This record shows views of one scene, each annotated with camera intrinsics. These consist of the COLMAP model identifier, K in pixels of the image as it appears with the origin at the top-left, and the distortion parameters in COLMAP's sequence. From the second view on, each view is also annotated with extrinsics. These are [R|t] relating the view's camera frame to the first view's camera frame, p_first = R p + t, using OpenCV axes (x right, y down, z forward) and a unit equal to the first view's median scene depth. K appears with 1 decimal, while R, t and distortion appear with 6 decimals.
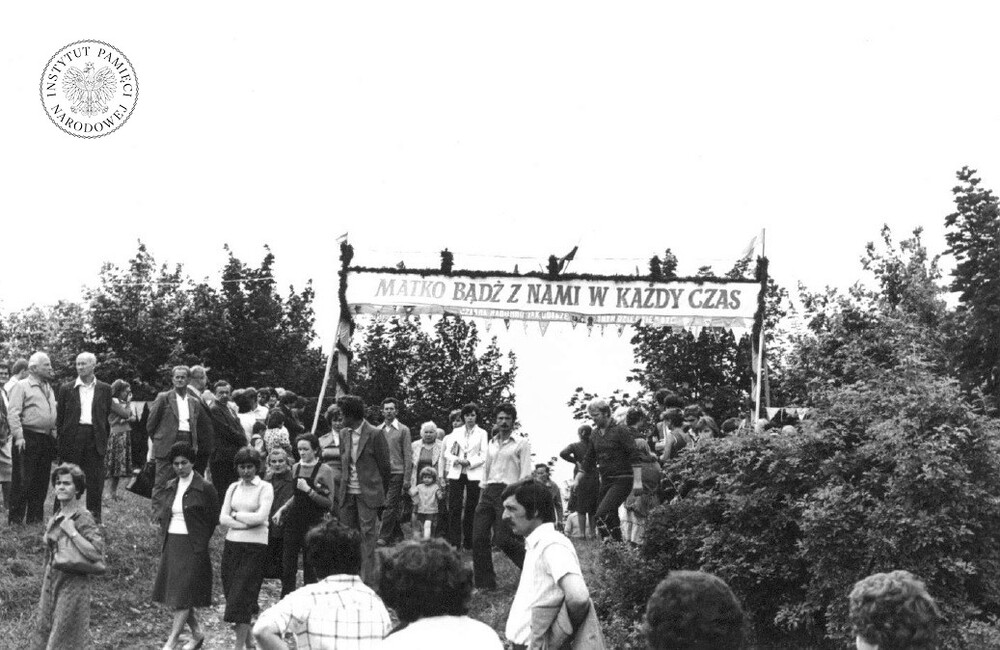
lens RADIAL K [[1643.2, 0, 500.0], [0, 1643.2, 325.0], [0, 0, 1]] dist [-0.128252, 0.178803]
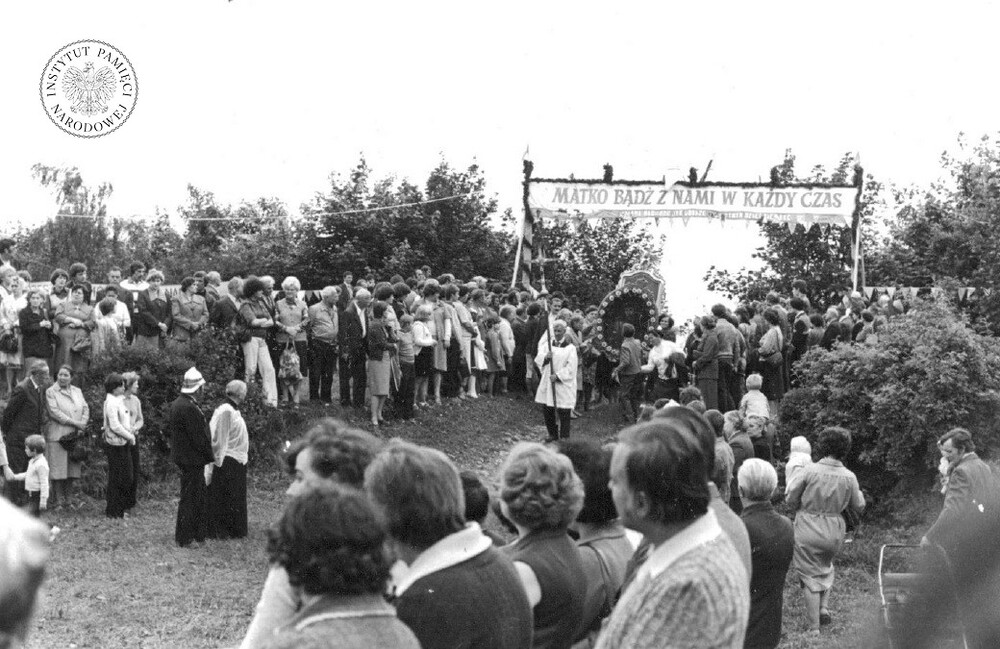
lens RADIAL K [[1707.9, 0, 500.0], [0, 1707.9, 324.5], [0, 0, 1]] dist [-0.070599, -0.260997]
pose [[0.998039, -0.018373, -0.059841, -0.039496], [0.024836, 0.993717, 0.109130, -0.068833], [0.057460, -0.110402, 0.992225, -0.325389]]
